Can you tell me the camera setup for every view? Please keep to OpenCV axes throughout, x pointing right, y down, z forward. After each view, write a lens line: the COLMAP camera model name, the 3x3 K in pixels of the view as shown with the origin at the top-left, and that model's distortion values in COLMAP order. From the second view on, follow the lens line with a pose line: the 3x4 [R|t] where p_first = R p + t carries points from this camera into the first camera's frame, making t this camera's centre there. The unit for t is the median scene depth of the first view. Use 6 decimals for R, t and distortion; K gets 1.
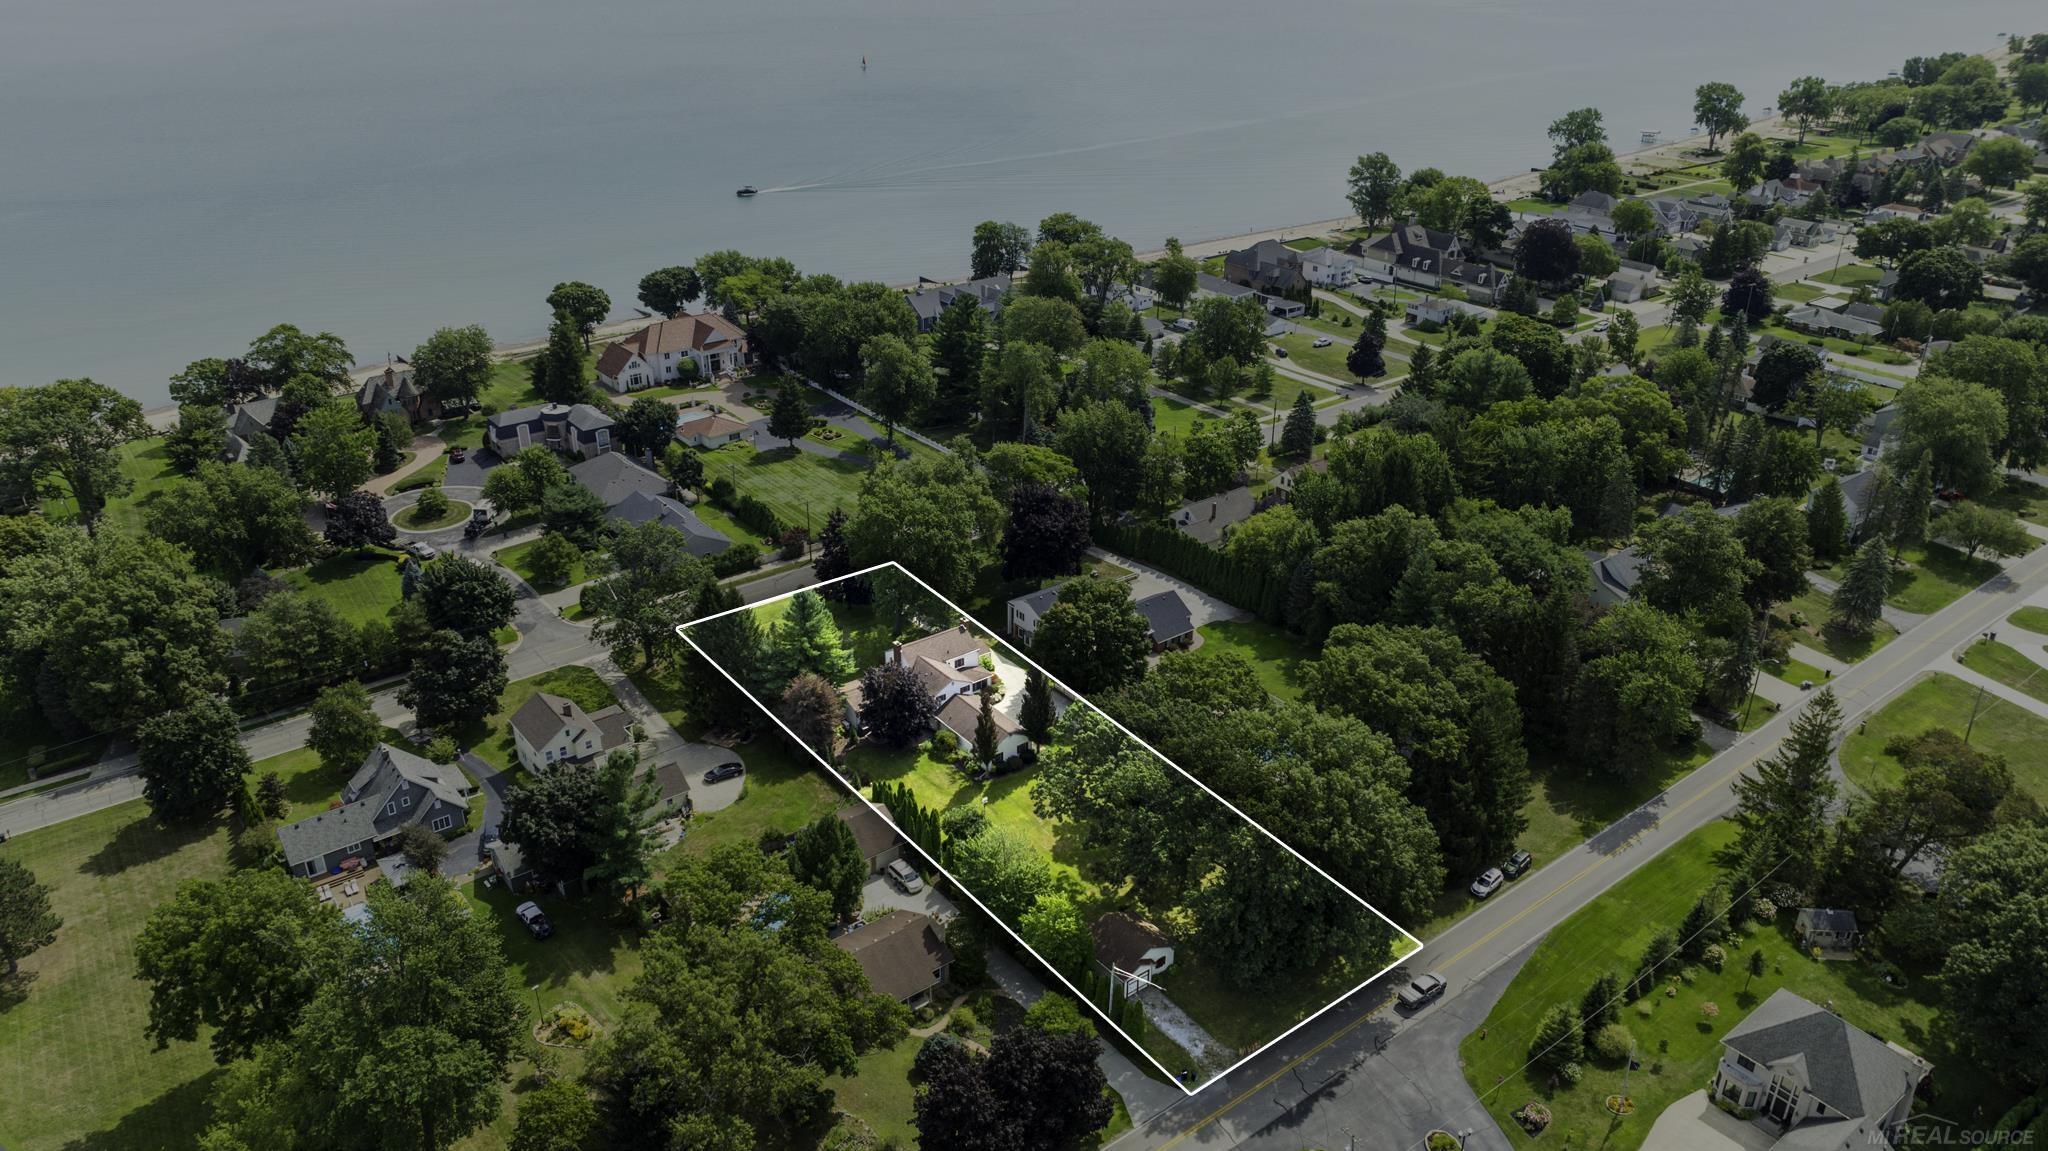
lens RADIAL K [[1413.3, 0, 1024.0], [0, 1413.3, 575.5], [0, 0, 1]] dist [-0.028835, 0.026391]
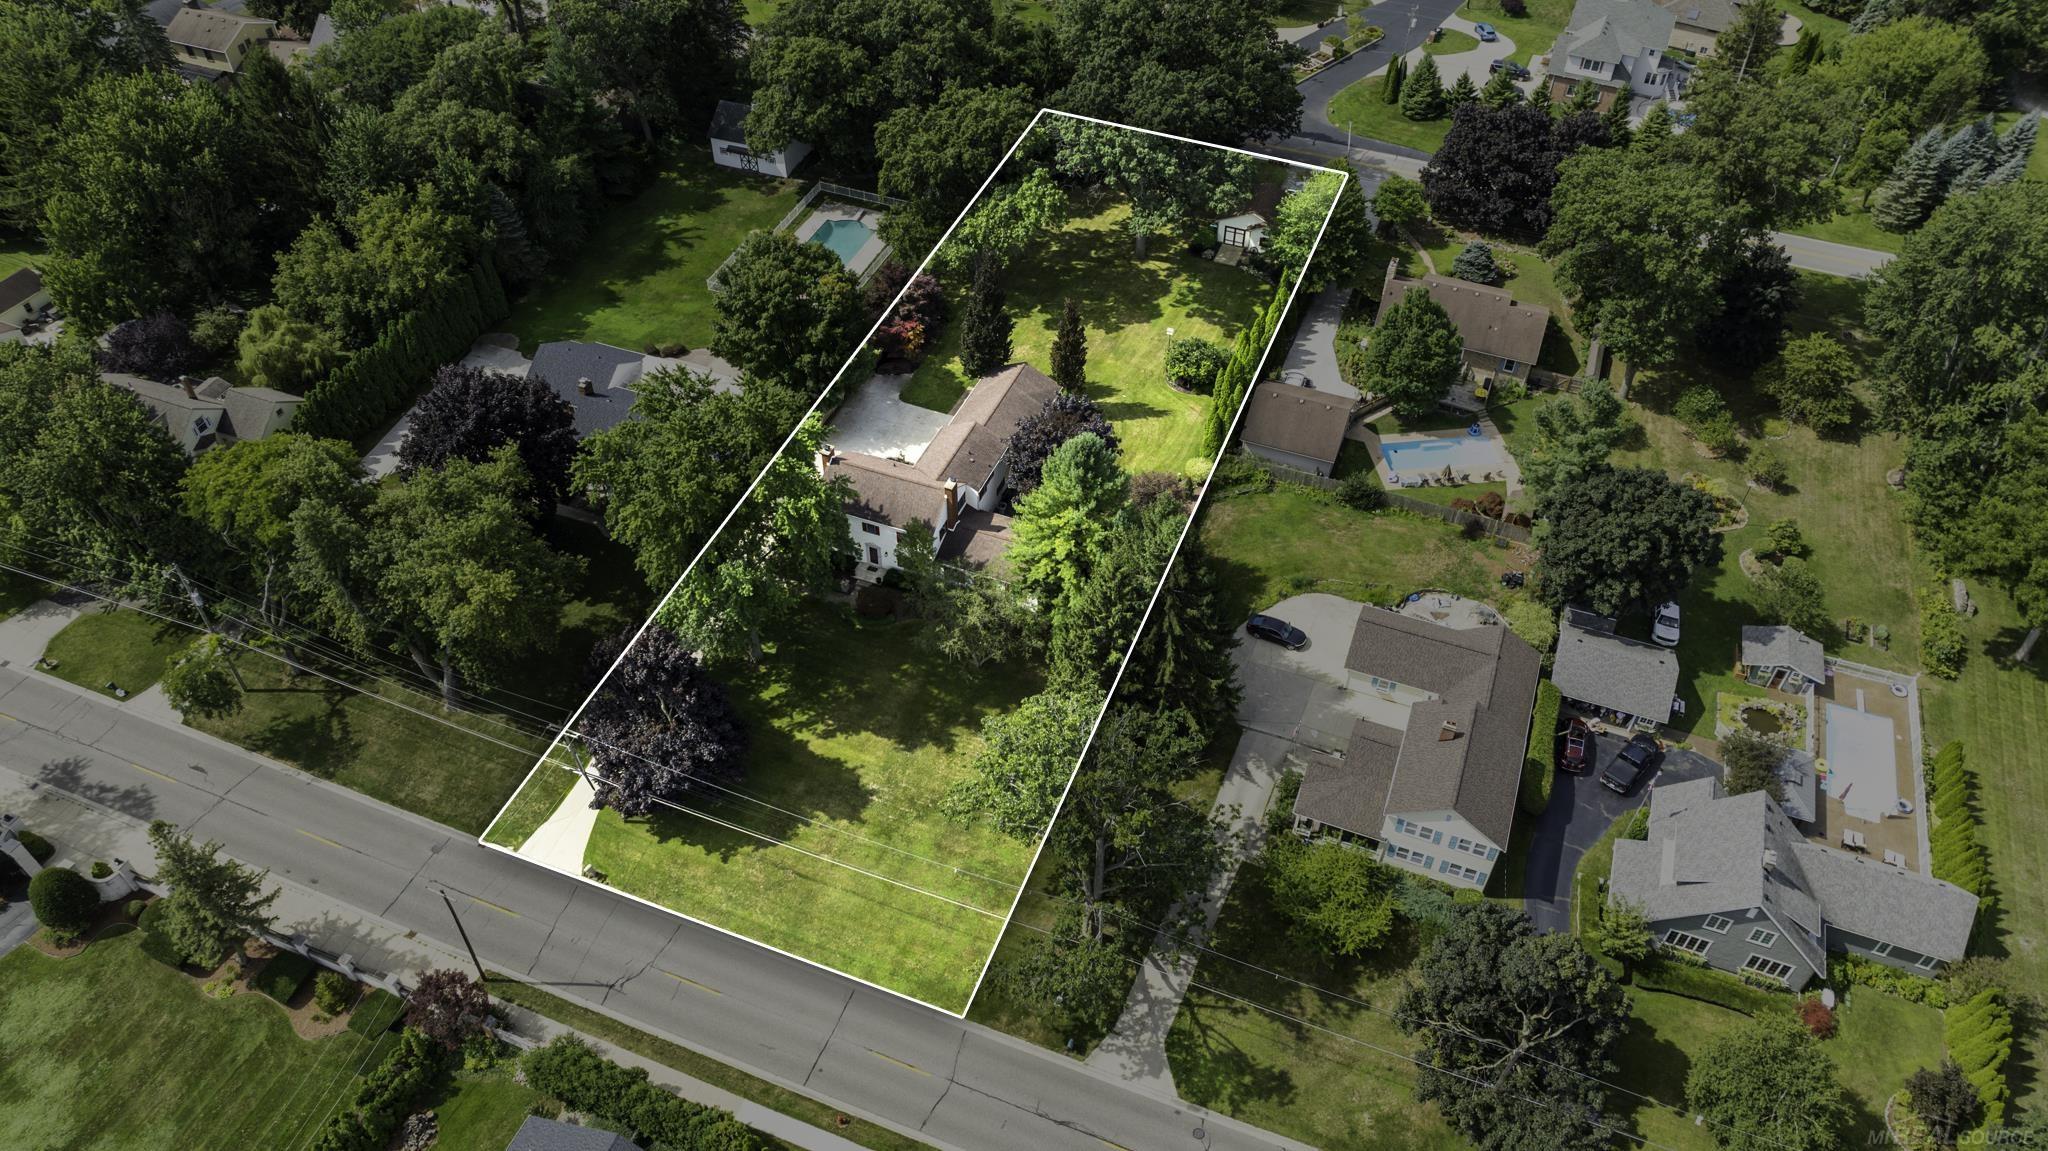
lens RADIAL K [[1413.3, 0, 1024.0], [0, 1413.3, 575.5], [0, 0, 1]] dist [-0.028835, 0.026391]
pose [[-0.512355, -0.617000, 0.597330, -0.493090], [0.371688, 0.467715, 0.801929, -0.406660], [-0.774170, 0.632893, -0.010305, 1.021498]]
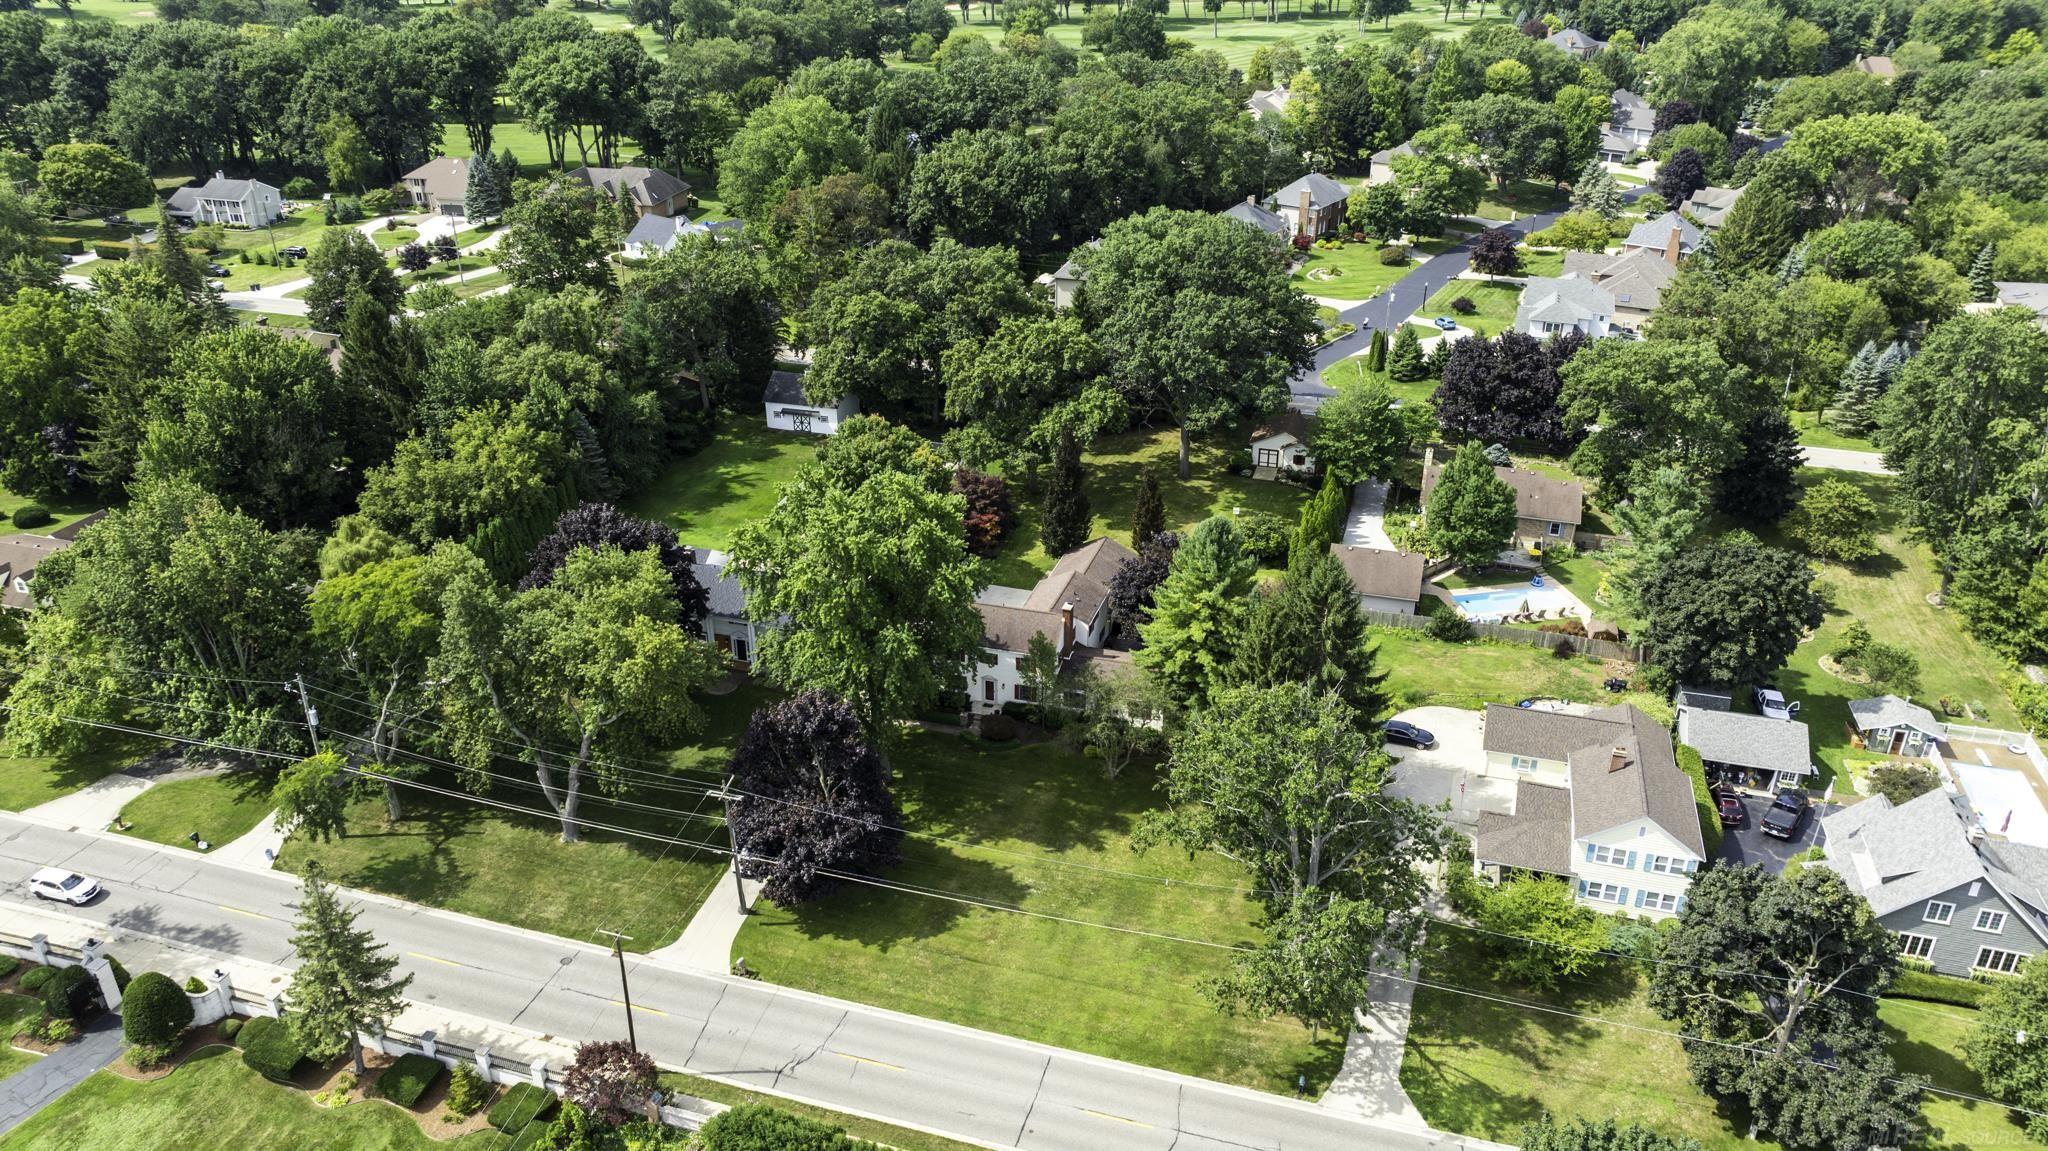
lens RADIAL K [[1417.2, 0, 1025.2], [0, 1417.2, 585.6], [0, 0, 1]] dist [-0.016787, -0.003057]
pose [[-0.580743, -0.372950, 0.723634, -0.522787], [0.357532, 0.681733, 0.638288, -0.357793], [-0.731375, 0.629403, -0.262570, 1.183898]]
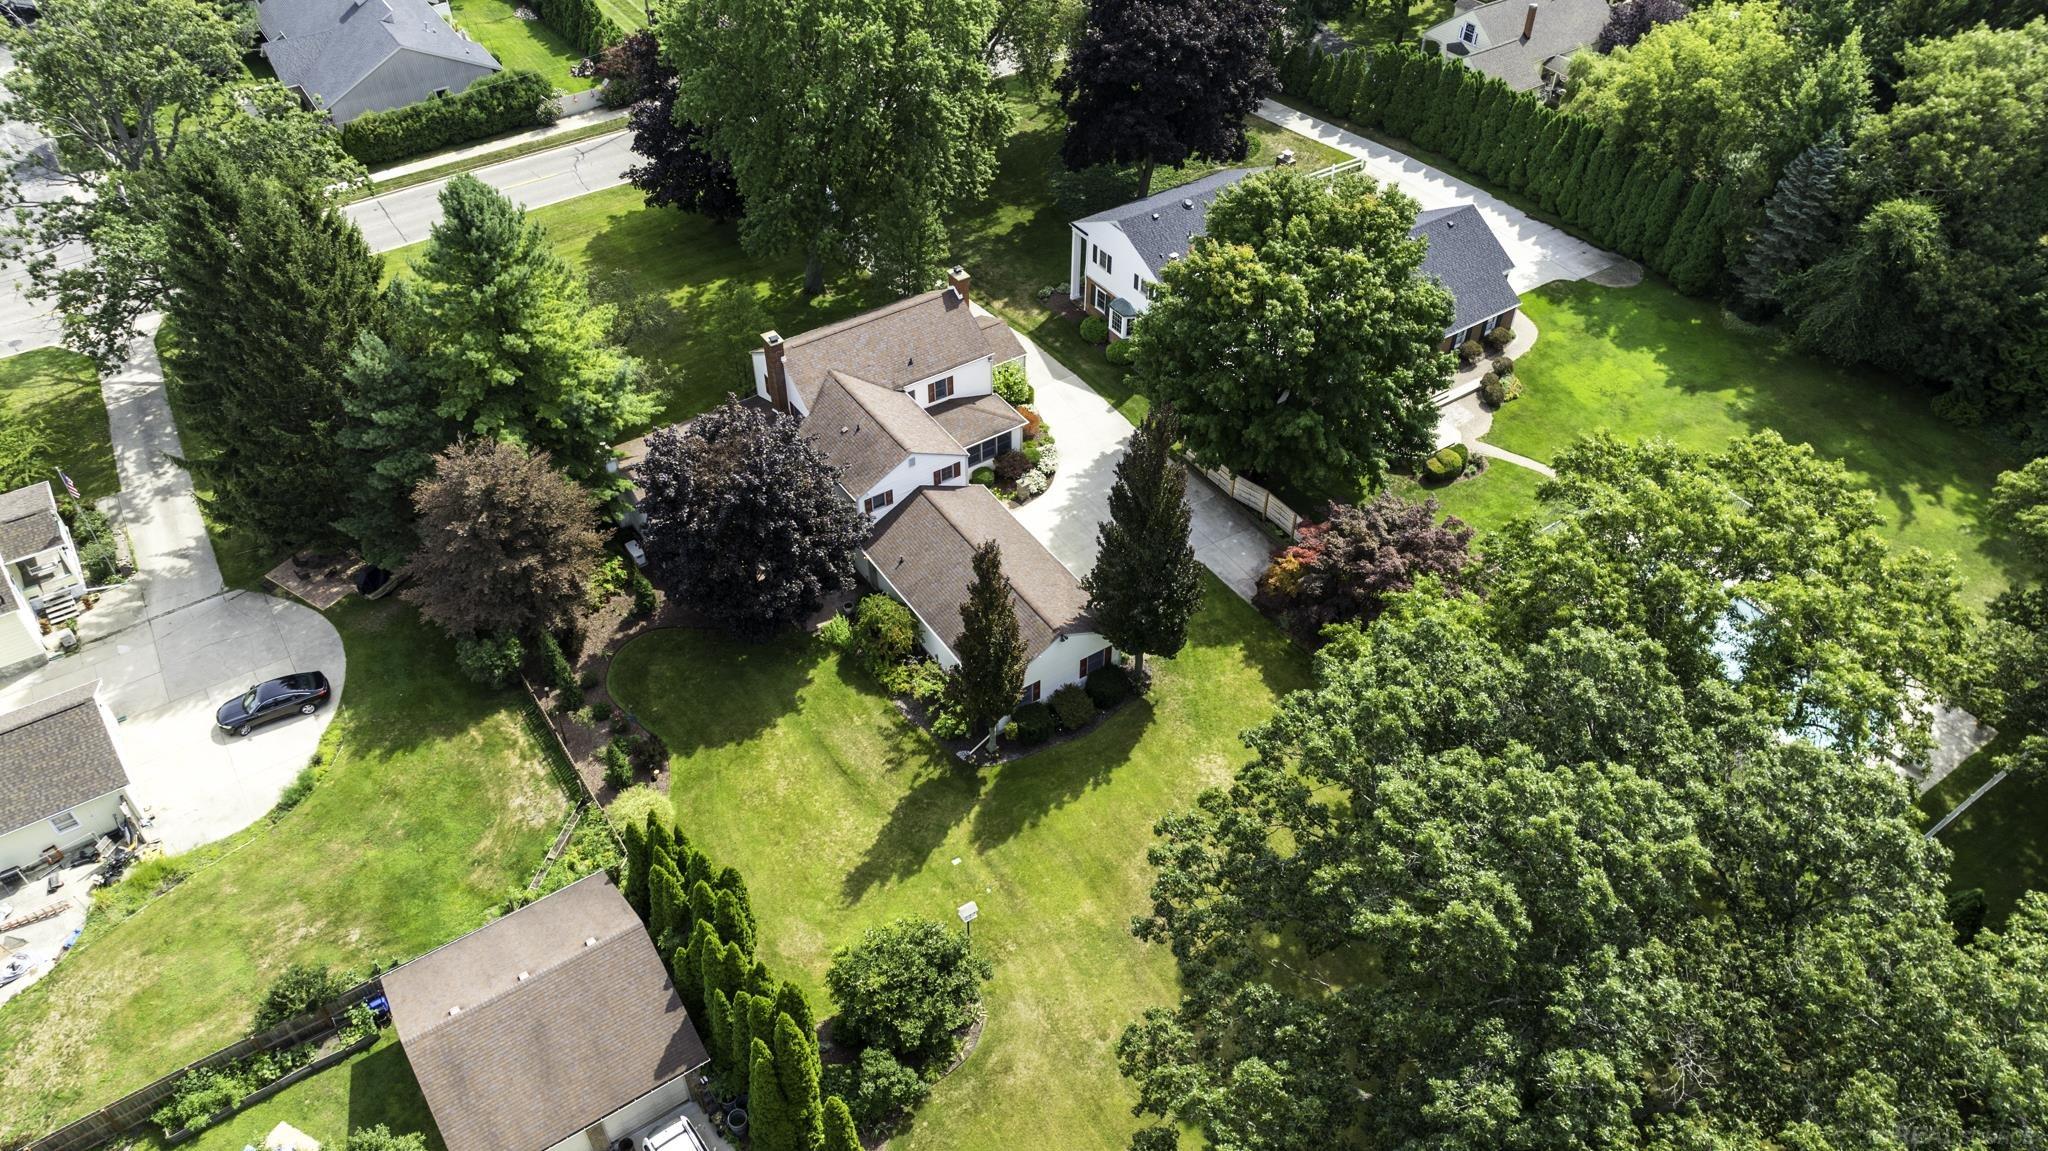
lens RADIAL K [[1413.3, 0, 1024.0], [0, 1413.3, 575.5], [0, 0, 1]] dist [-0.028835, 0.026391]
pose [[0.998340, 0.040004, -0.041432, -0.005016], [-0.026321, 0.956790, 0.289587, -0.001900], [0.051226, -0.288016, 0.956255, 0.636632]]
